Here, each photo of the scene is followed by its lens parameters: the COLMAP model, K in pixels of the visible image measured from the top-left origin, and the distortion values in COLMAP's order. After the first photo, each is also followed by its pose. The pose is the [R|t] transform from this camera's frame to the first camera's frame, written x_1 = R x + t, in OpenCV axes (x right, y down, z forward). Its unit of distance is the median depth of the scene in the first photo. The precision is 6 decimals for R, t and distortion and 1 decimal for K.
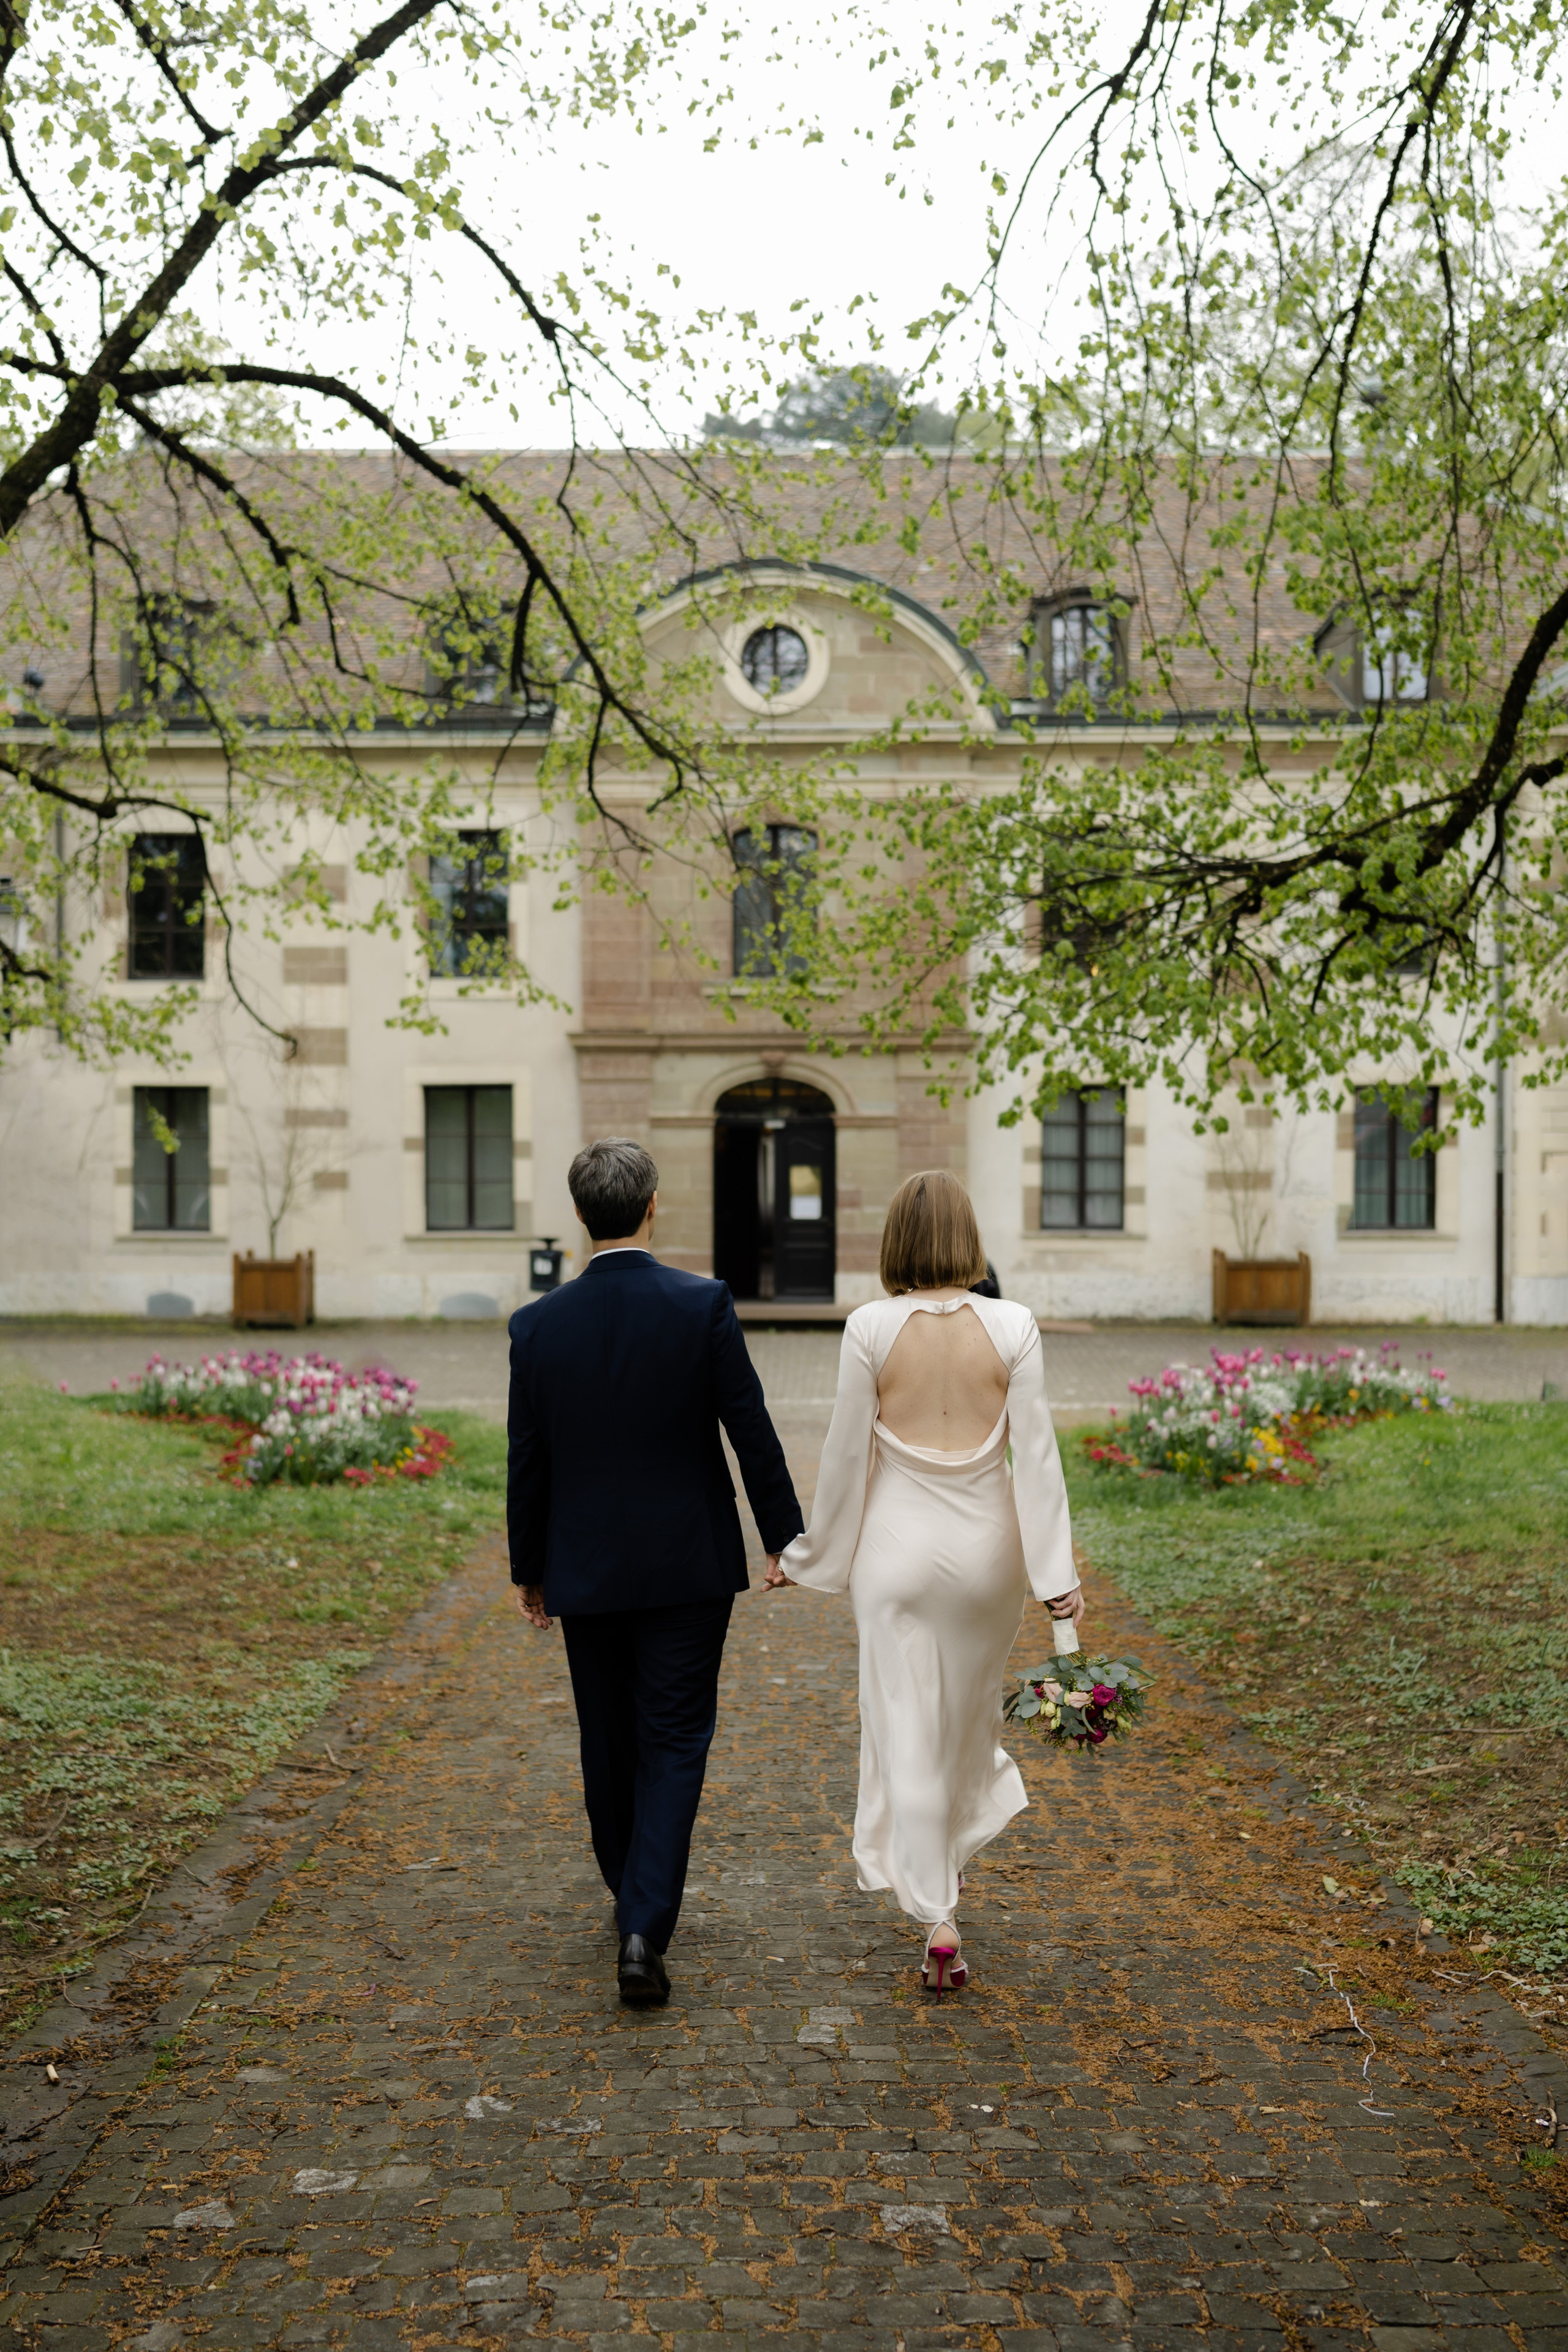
lens RADIAL K [[2348.9, 0, 753.7], [0, 2348.9, 1169.7], [0, 0, 1]] dist [0.009896, 0.016772]
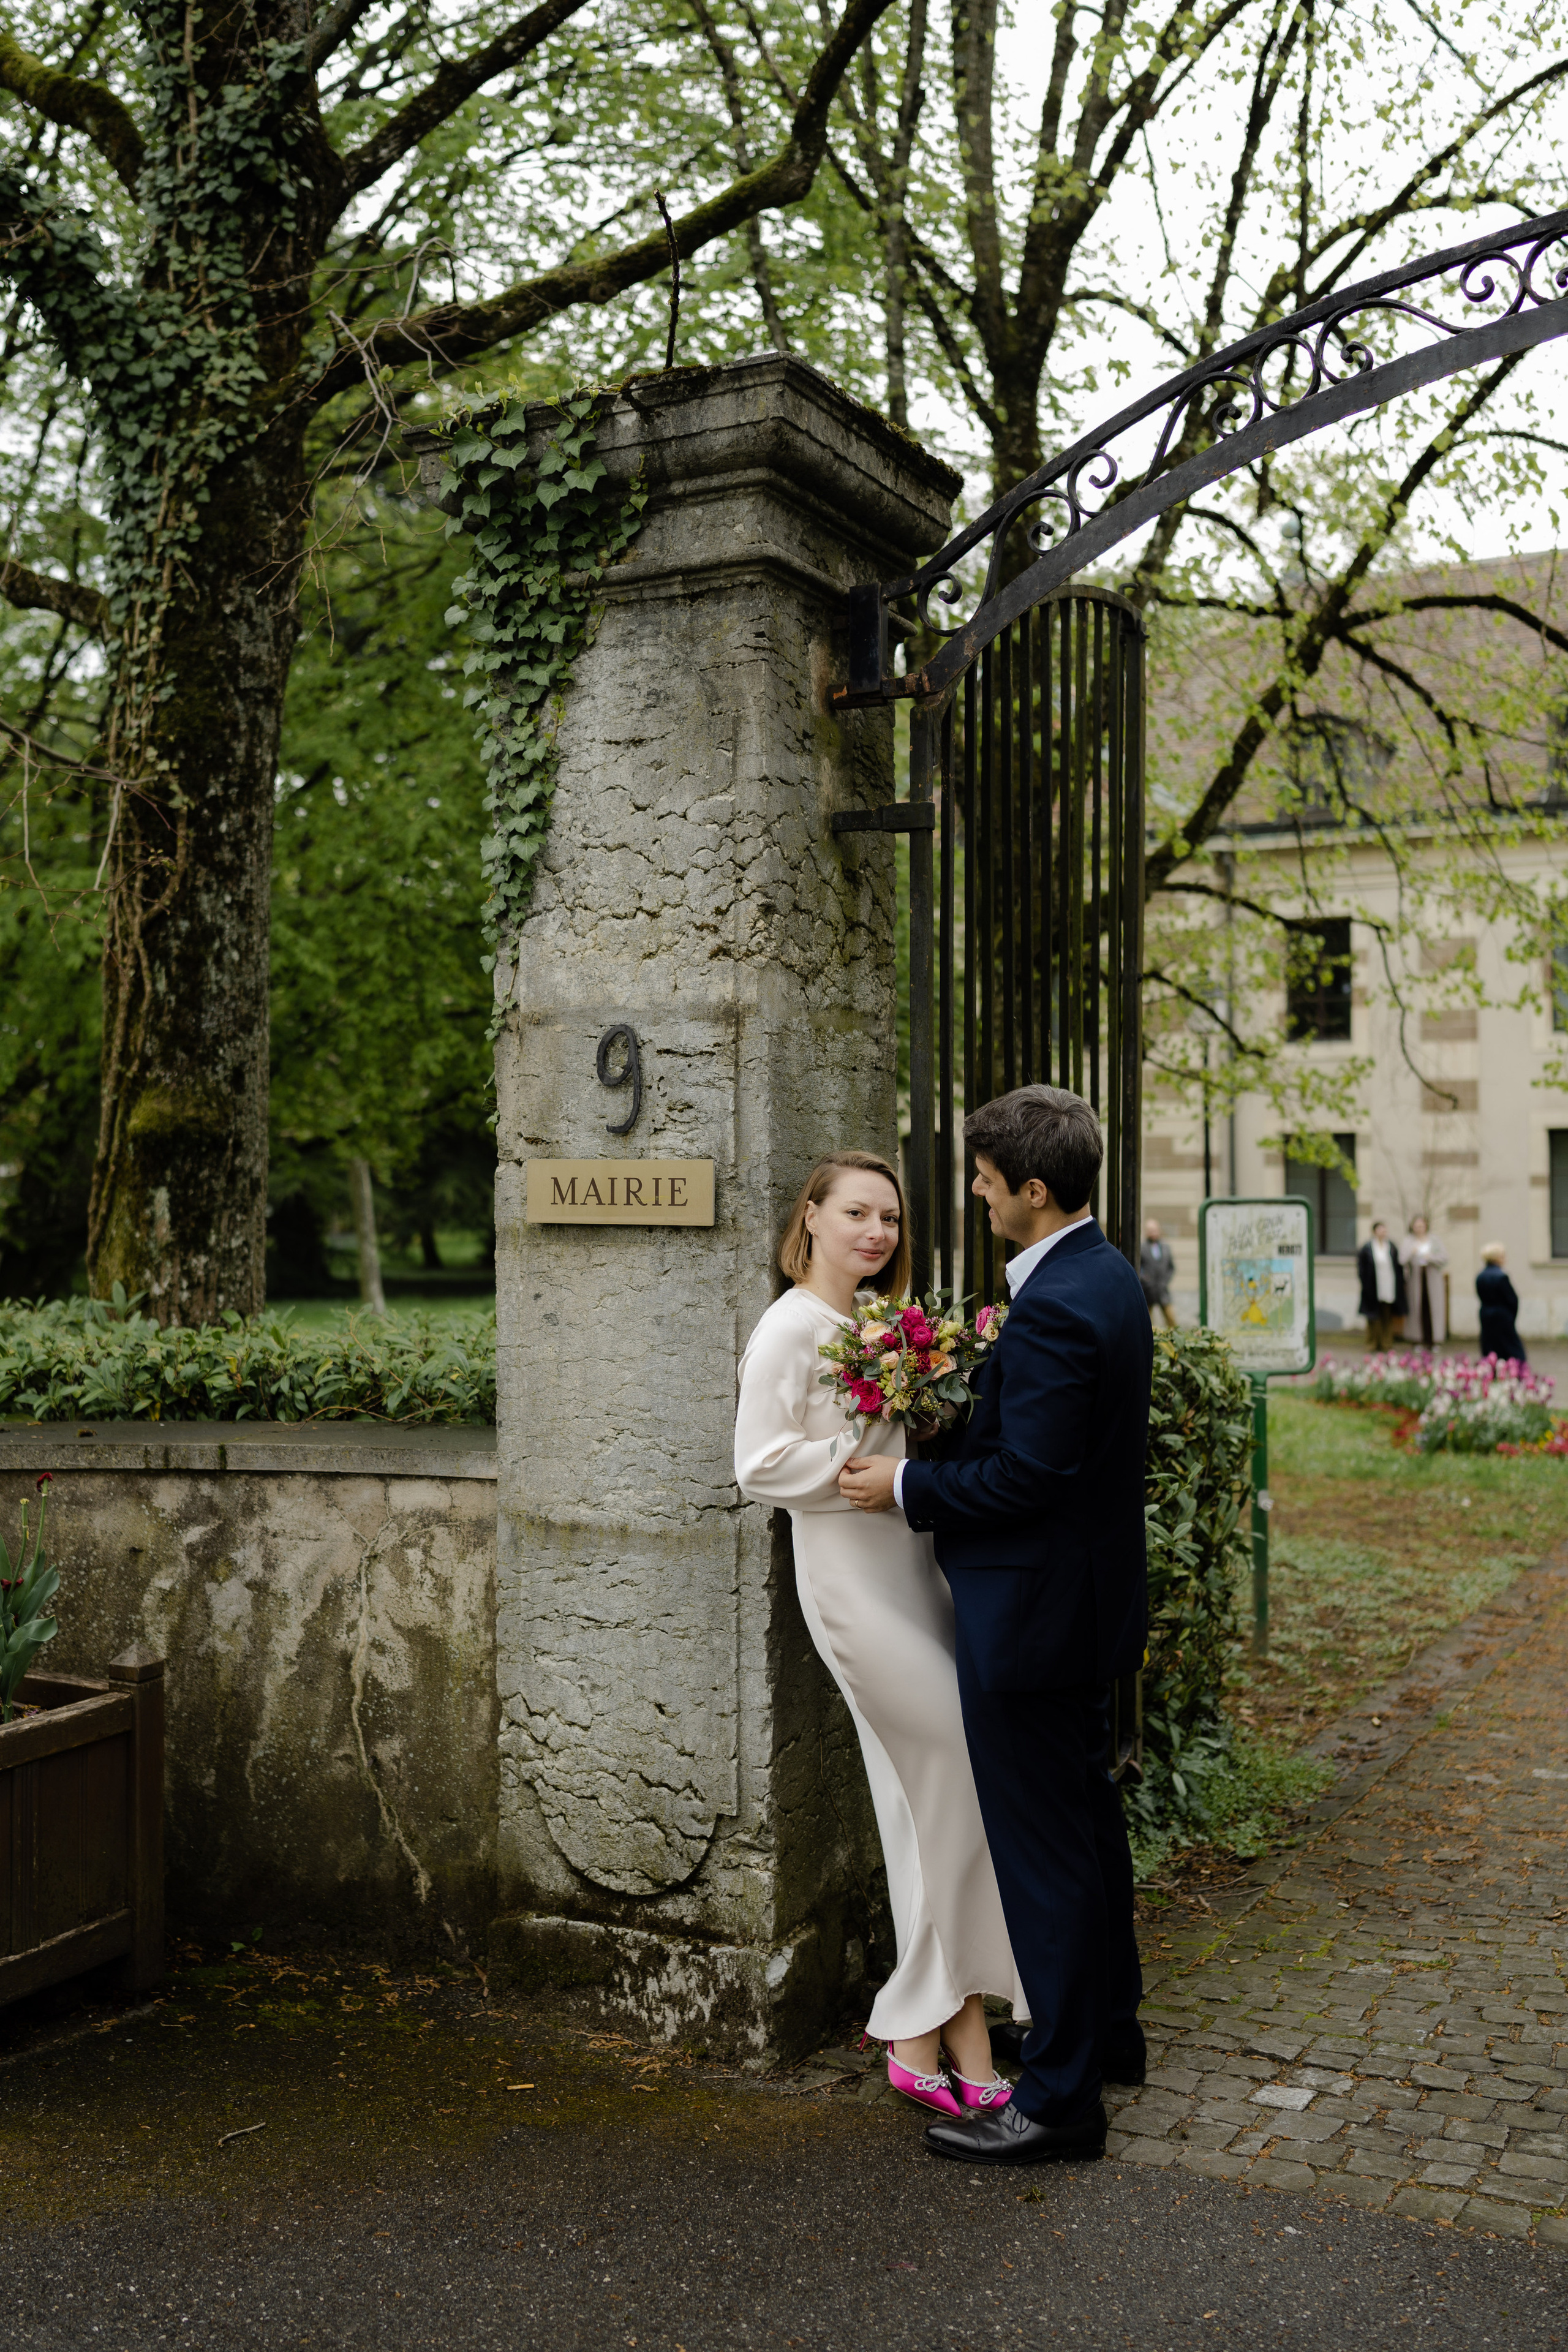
lens RADIAL K [[2348.9, 0, 753.7], [0, 2348.9, 1169.7], [0, 0, 1]] dist [0.009896, 0.016772]
pose [[0.898134, -0.007000, -0.439665, 0.019918], [-0.000176, 0.999867, -0.016279, 0.003480], [0.439721, 0.014698, 0.898014, -0.288749]]
